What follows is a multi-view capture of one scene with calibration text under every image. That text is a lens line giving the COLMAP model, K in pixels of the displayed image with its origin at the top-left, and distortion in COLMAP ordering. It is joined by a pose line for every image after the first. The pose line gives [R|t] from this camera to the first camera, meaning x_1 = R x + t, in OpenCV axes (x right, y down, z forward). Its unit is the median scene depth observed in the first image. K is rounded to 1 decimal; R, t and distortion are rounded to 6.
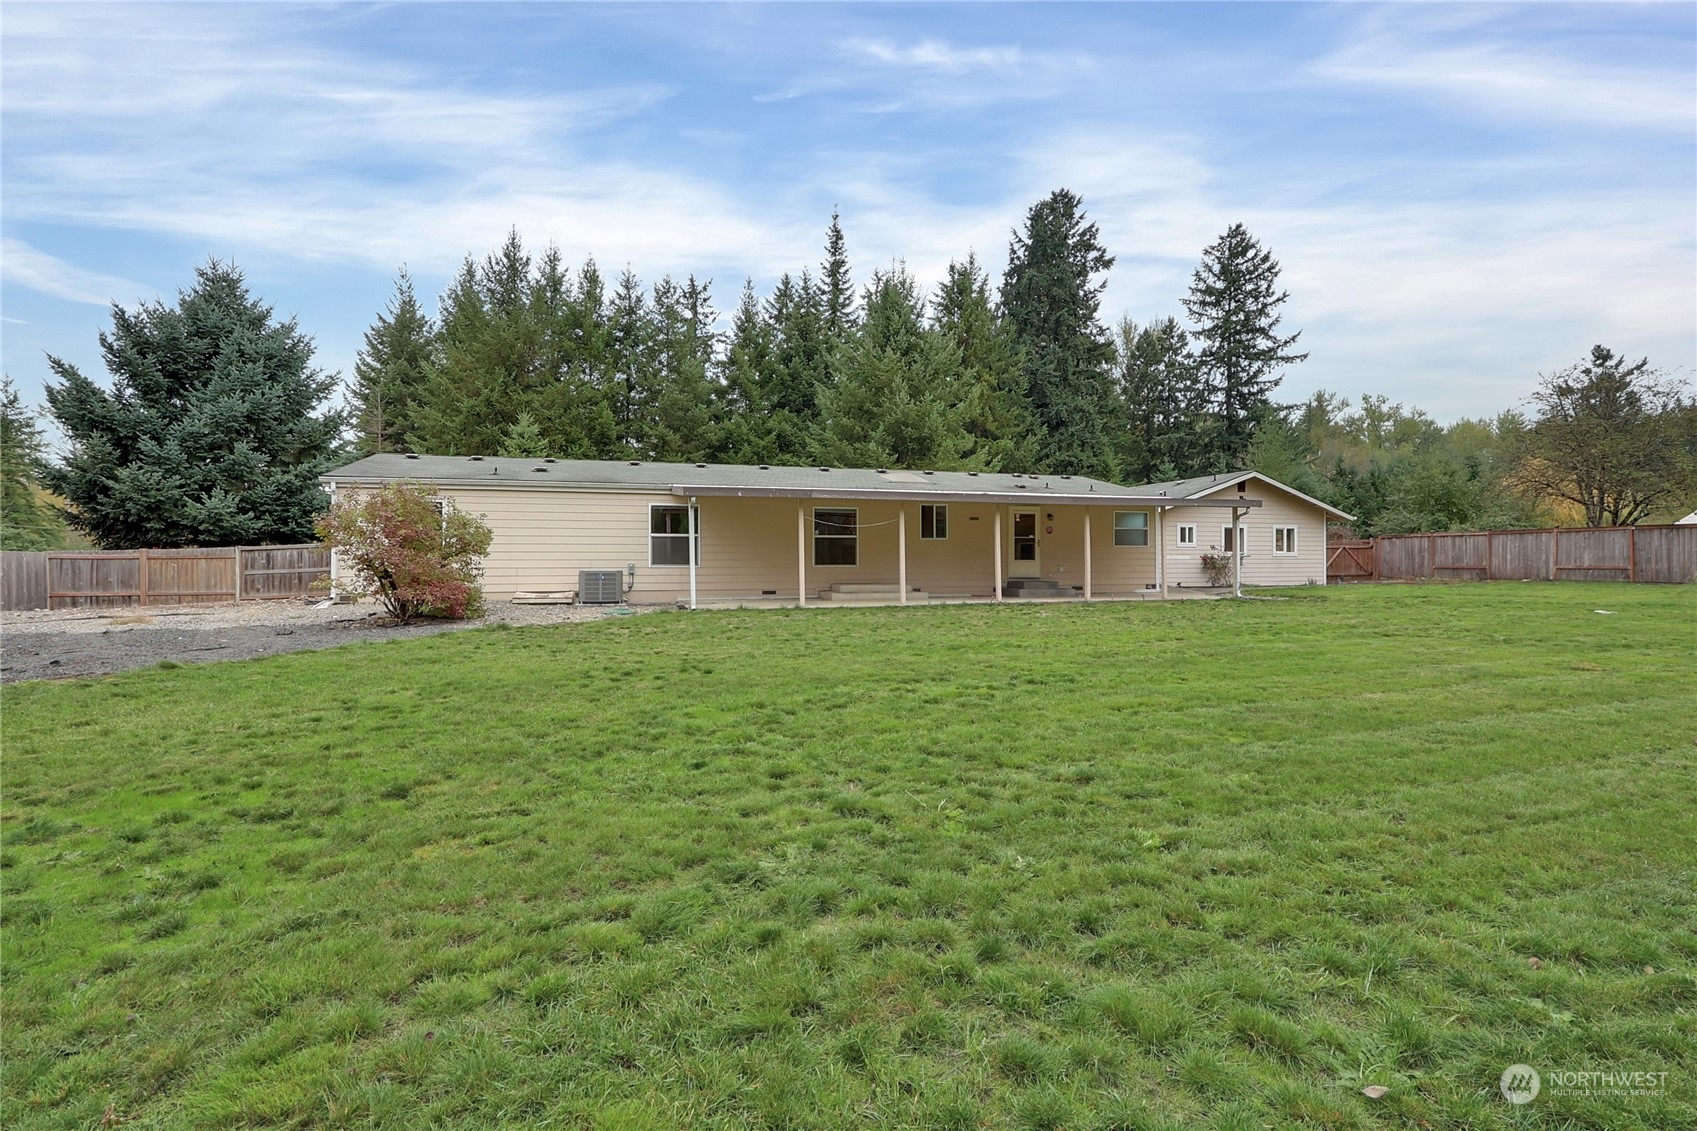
lens RADIAL K [[782.2, 0, 847.9], [0, 782.2, 562.5], [0, 0, 1]] dist [-0.016983, 0.002436]
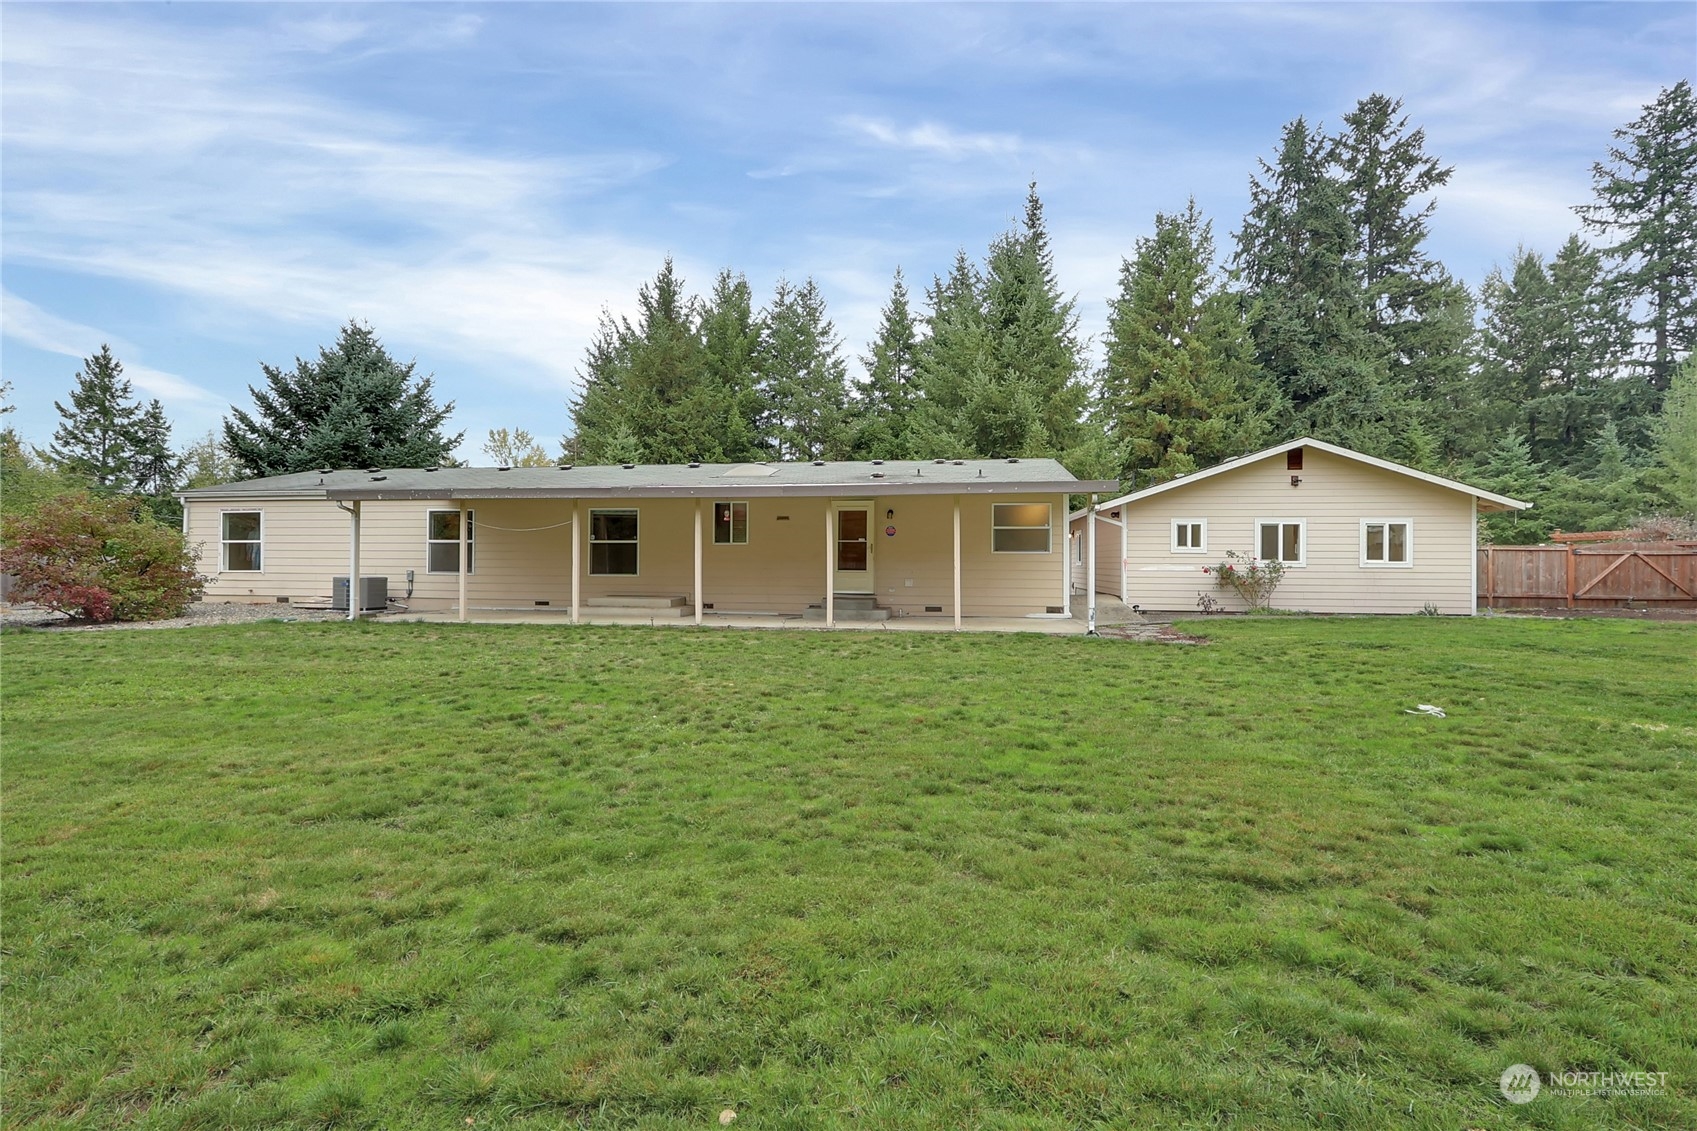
lens RADIAL K [[782.2, 0, 847.9], [0, 782.2, 562.5], [0, 0, 1]] dist [-0.016983, 0.002436]
pose [[0.901432, 0.005855, -0.432882, 0.454189], [-0.008344, 0.999958, -0.003849, -0.006453], [0.432841, 0.007082, 0.901442, 0.248454]]
